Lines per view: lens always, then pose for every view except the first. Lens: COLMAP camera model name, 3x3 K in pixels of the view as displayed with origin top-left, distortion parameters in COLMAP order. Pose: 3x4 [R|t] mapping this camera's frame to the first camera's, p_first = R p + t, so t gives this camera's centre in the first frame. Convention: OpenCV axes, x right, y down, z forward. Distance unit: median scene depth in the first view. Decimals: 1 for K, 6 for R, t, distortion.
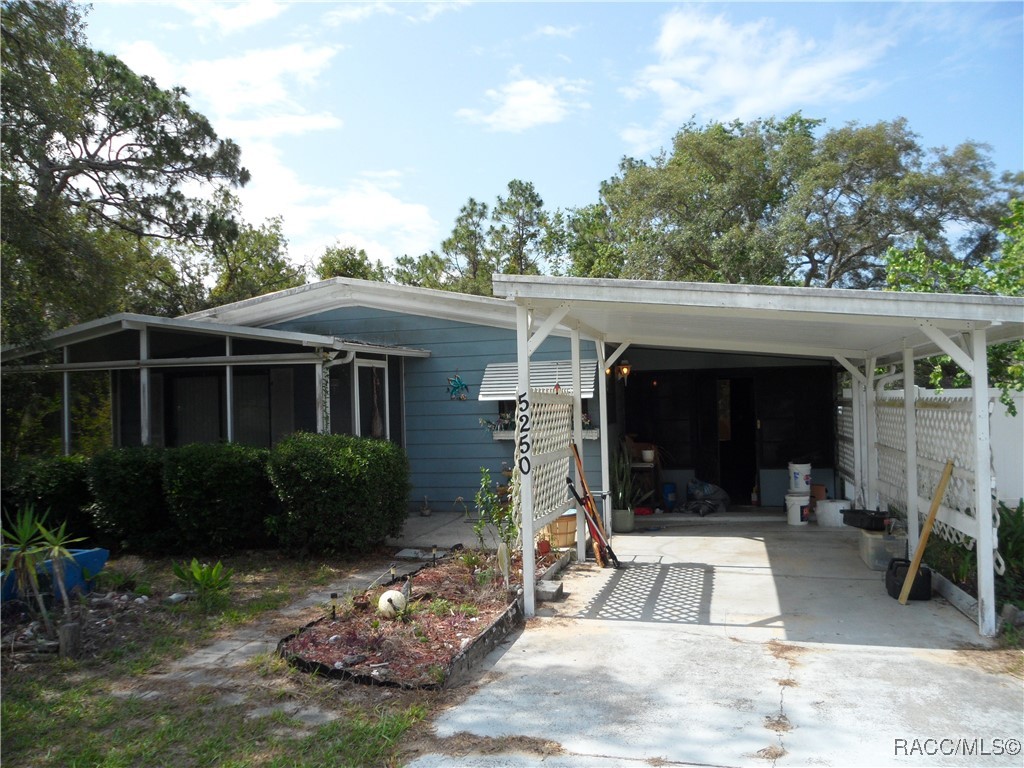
lens RADIAL K [[825.1, 0, 518.5], [0, 825.1, 373.6], [0, 0, 1]] dist [-0.048542, 0.045732]
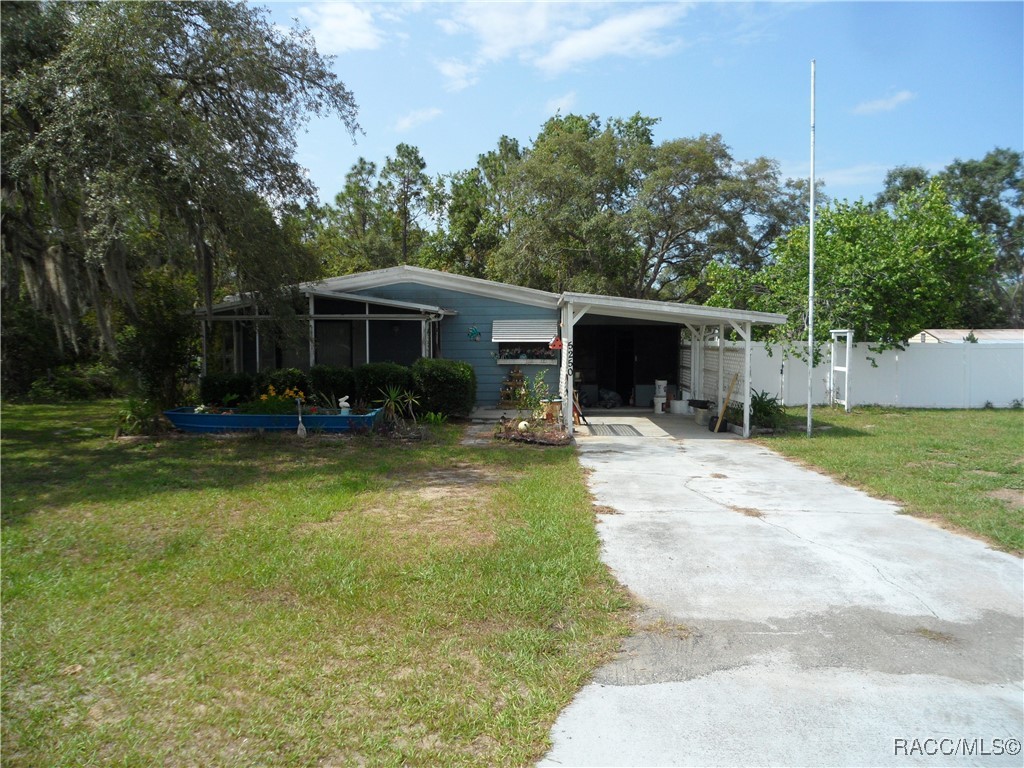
lens RADIAL K [[825.1, 0, 509.6], [0, 825.1, 382.8], [0, 0, 1]] dist [-0.048542, 0.045732]
pose [[0.977755, 0.011864, 0.209412, -0.139082], [-0.031038, 0.995591, 0.088516, -0.013574], [-0.207439, -0.093046, 0.973813, -0.267300]]
